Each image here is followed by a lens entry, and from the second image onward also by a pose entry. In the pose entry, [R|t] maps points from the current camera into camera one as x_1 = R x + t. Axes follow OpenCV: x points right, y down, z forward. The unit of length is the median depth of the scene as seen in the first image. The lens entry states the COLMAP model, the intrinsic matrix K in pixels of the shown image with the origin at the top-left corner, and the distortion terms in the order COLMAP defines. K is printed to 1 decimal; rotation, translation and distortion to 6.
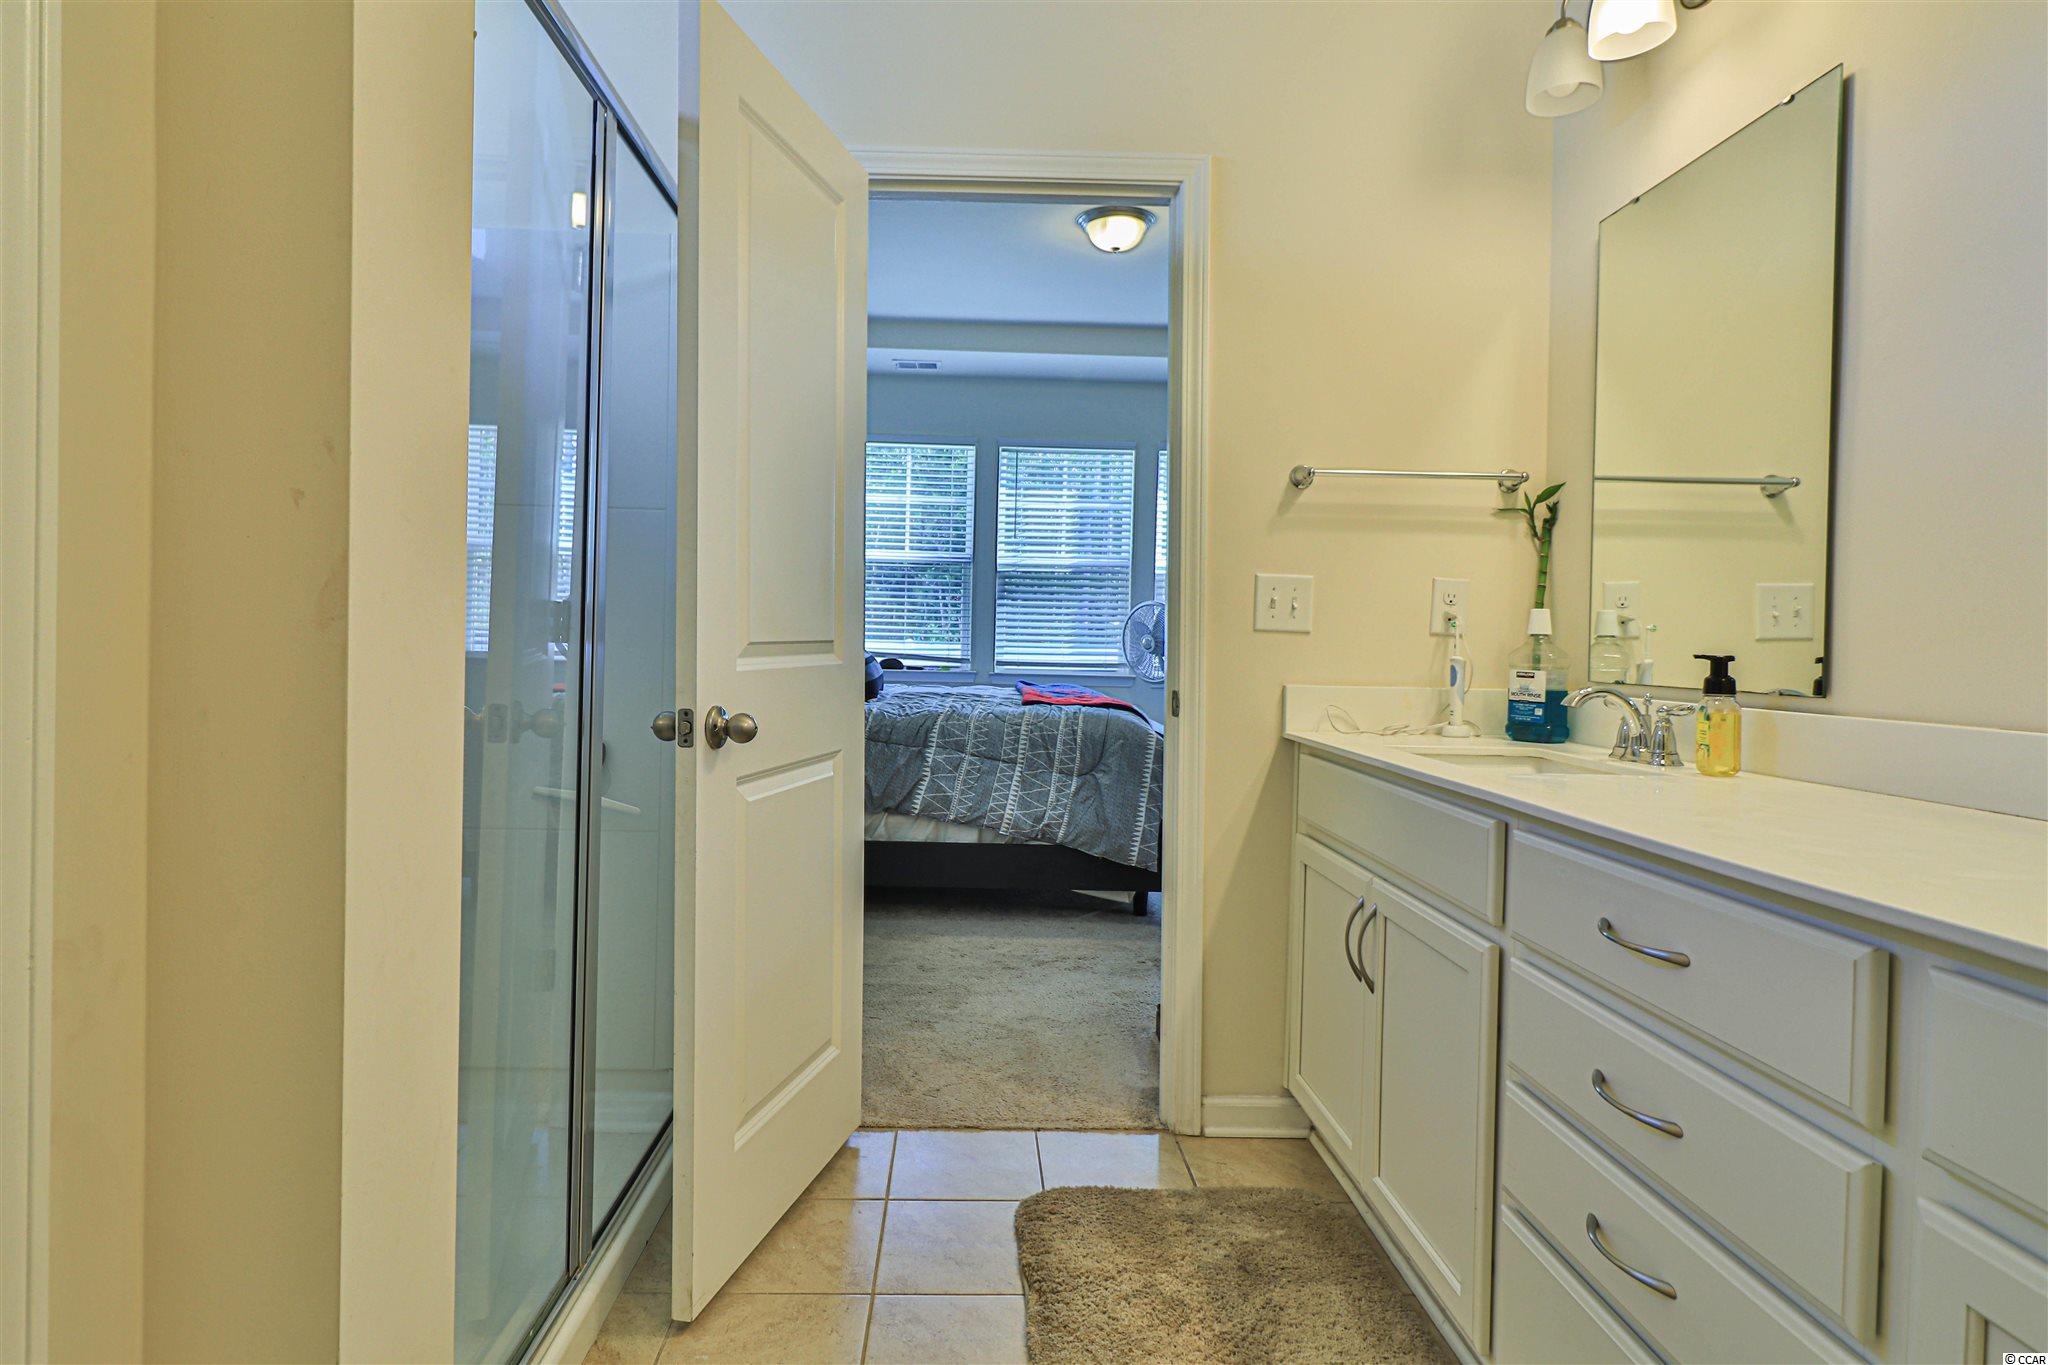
lens RADIAL K [[1074.8, 0, 1003.1], [0, 1074.8, 654.8], [0, 0, 1]] dist [0.001793, -0.000975]
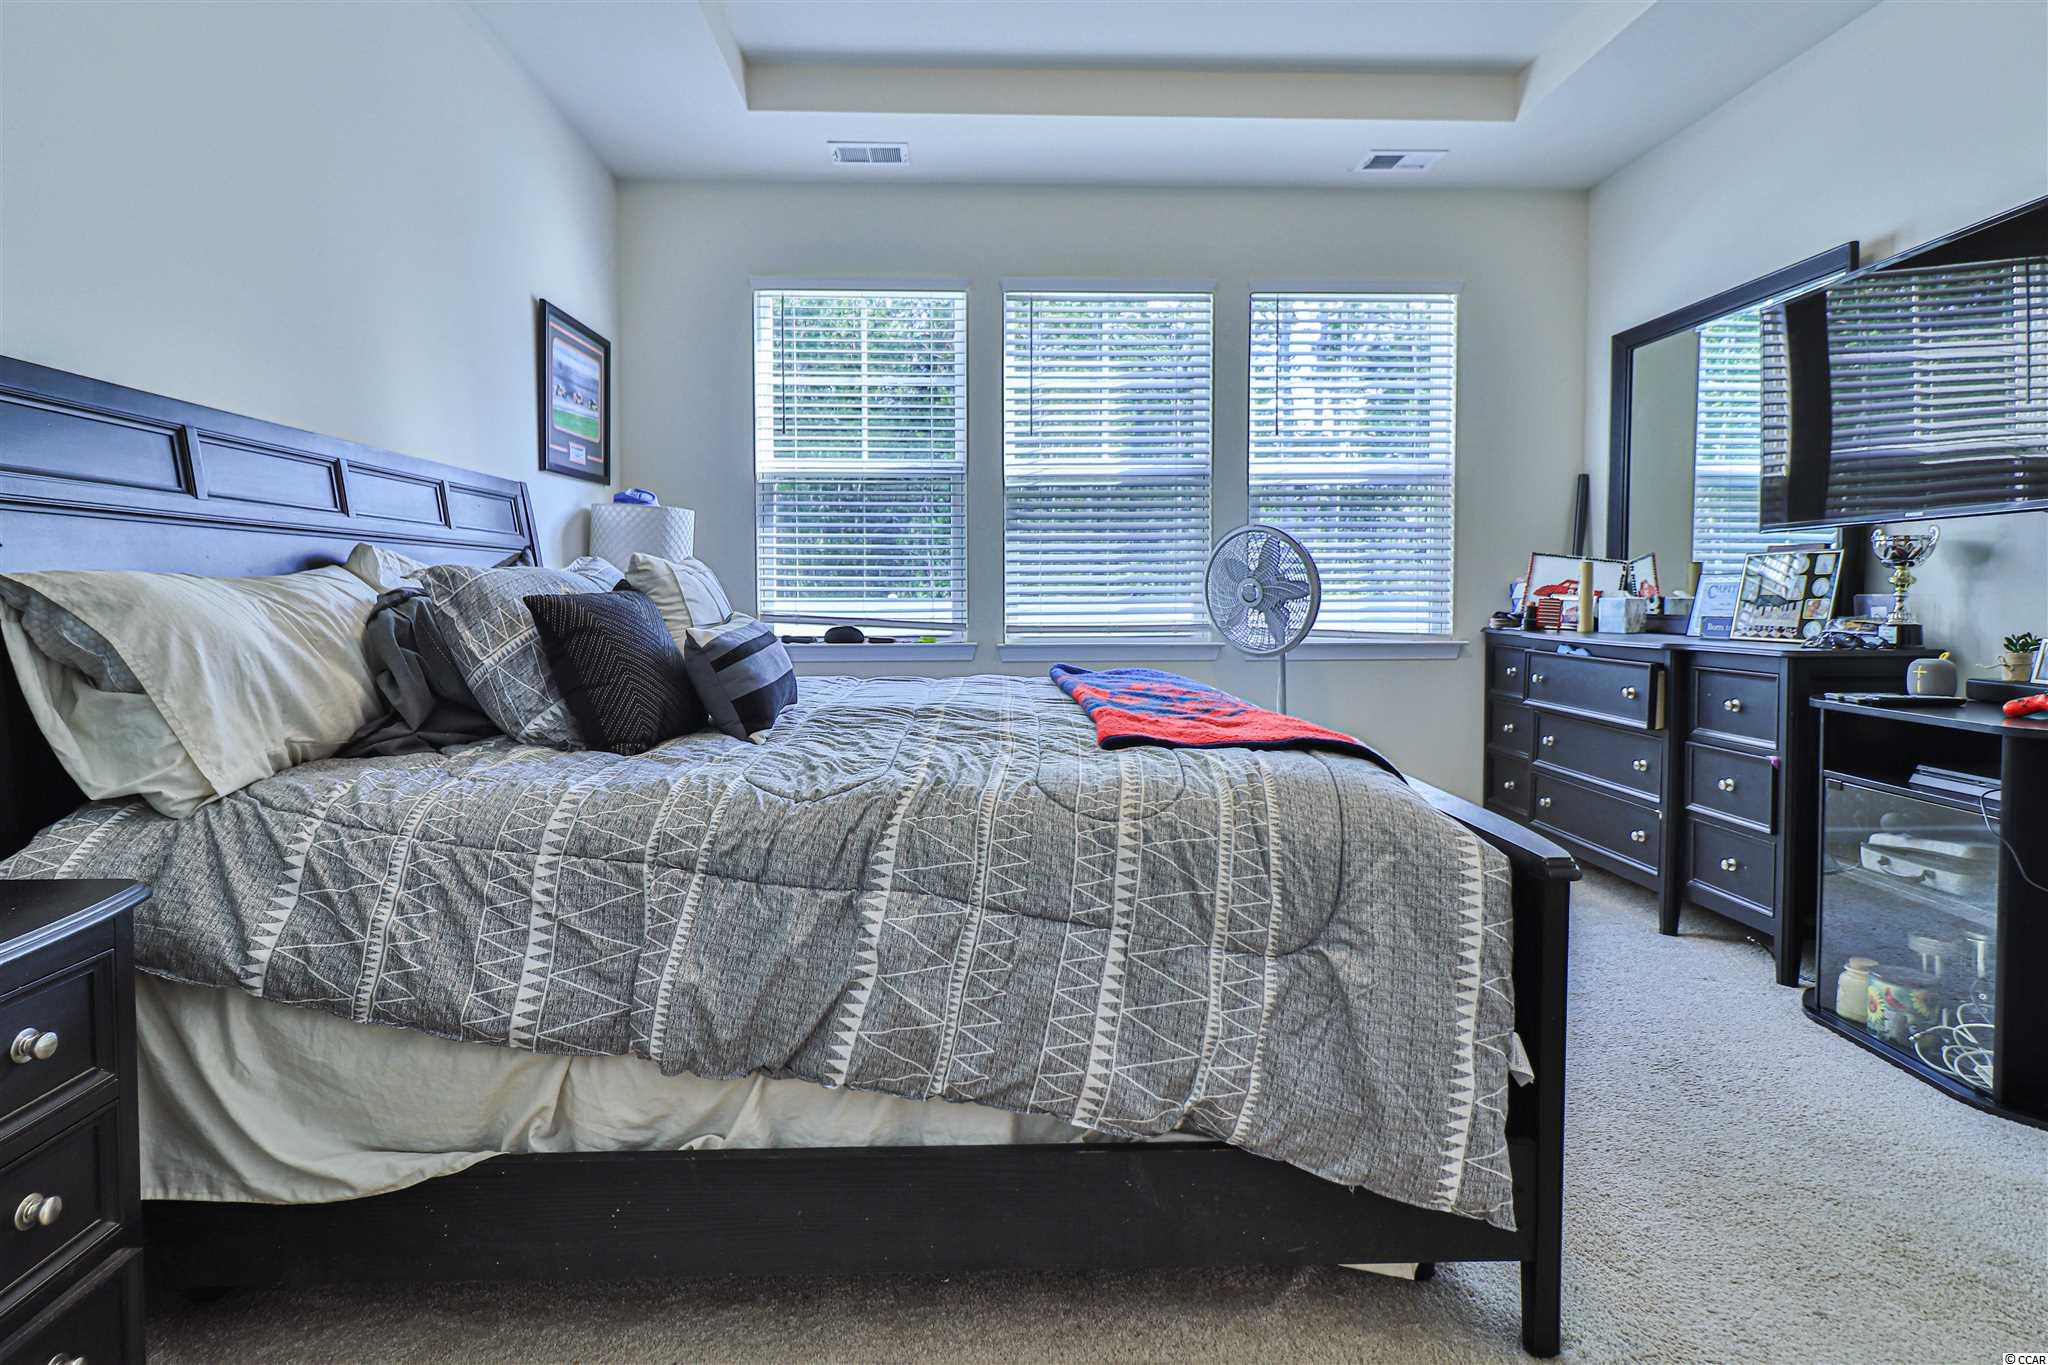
lens RADIAL K [[1052.8, 0, 990.8], [0, 1052.8, 638.3], [0, 0, 1]] dist [-0.000111, -0.000156]
pose [[0.999638, -0.026684, -0.003470, -0.023950], [0.026774, 0.999216, 0.029174, -0.009690], [0.002689, -0.029256, 0.999568, 0.618608]]
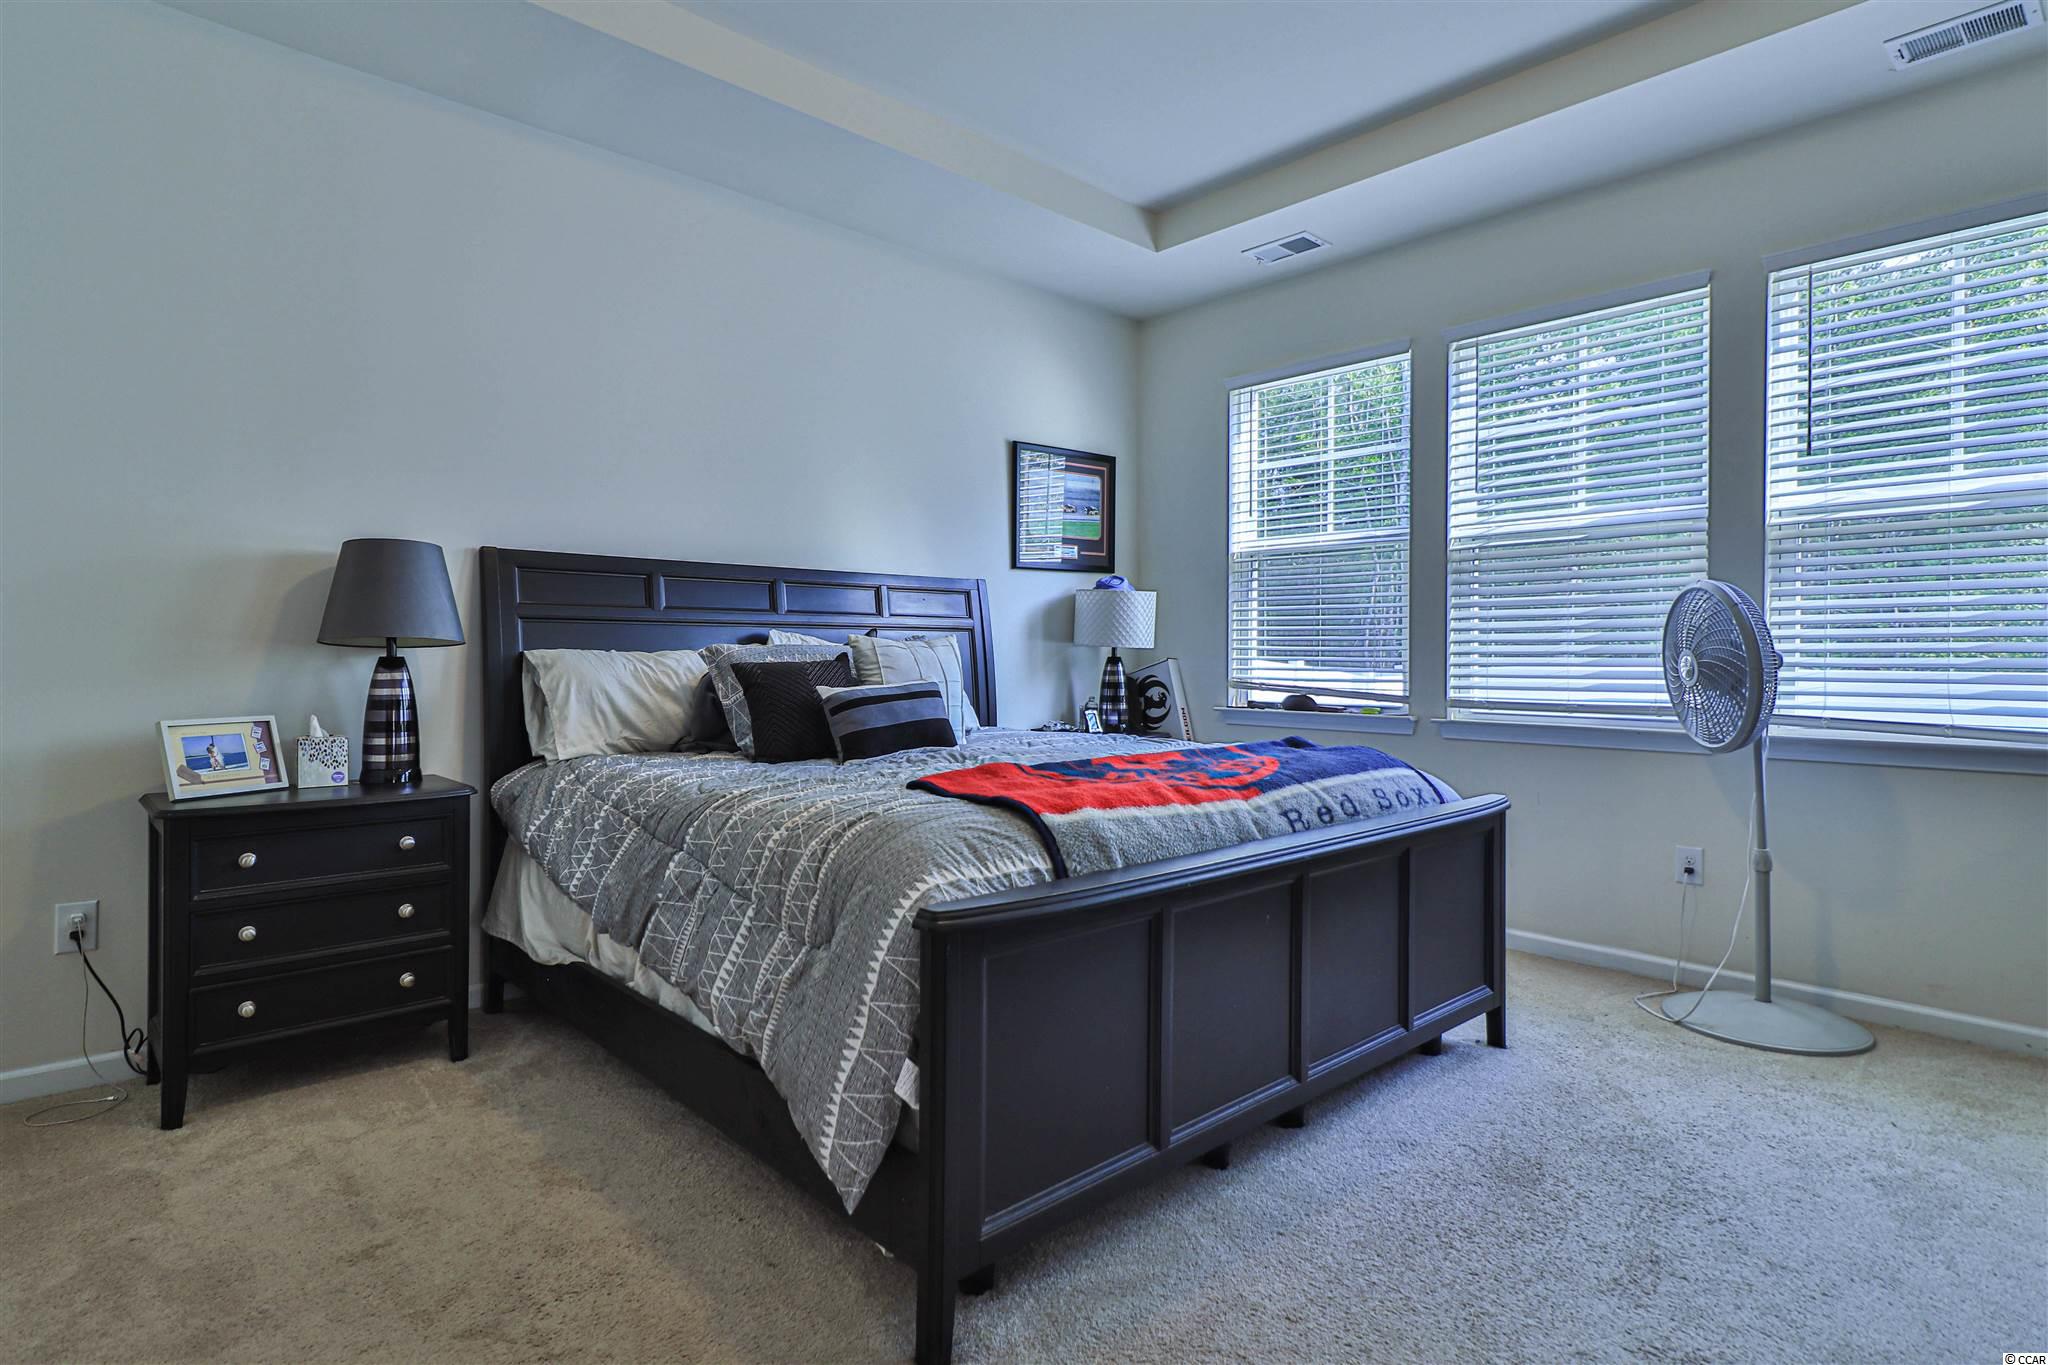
lens RADIAL K [[1051.6, 0, 1006.9], [0, 1051.6, 656.9], [0, 0, 1]] dist [0.003276, -0.000109]
pose [[0.653630, -0.018593, -0.756586, 0.469261], [-0.000694, 0.999683, -0.025166, -0.005813], [0.756814, 0.016975, 0.653410, 0.729666]]
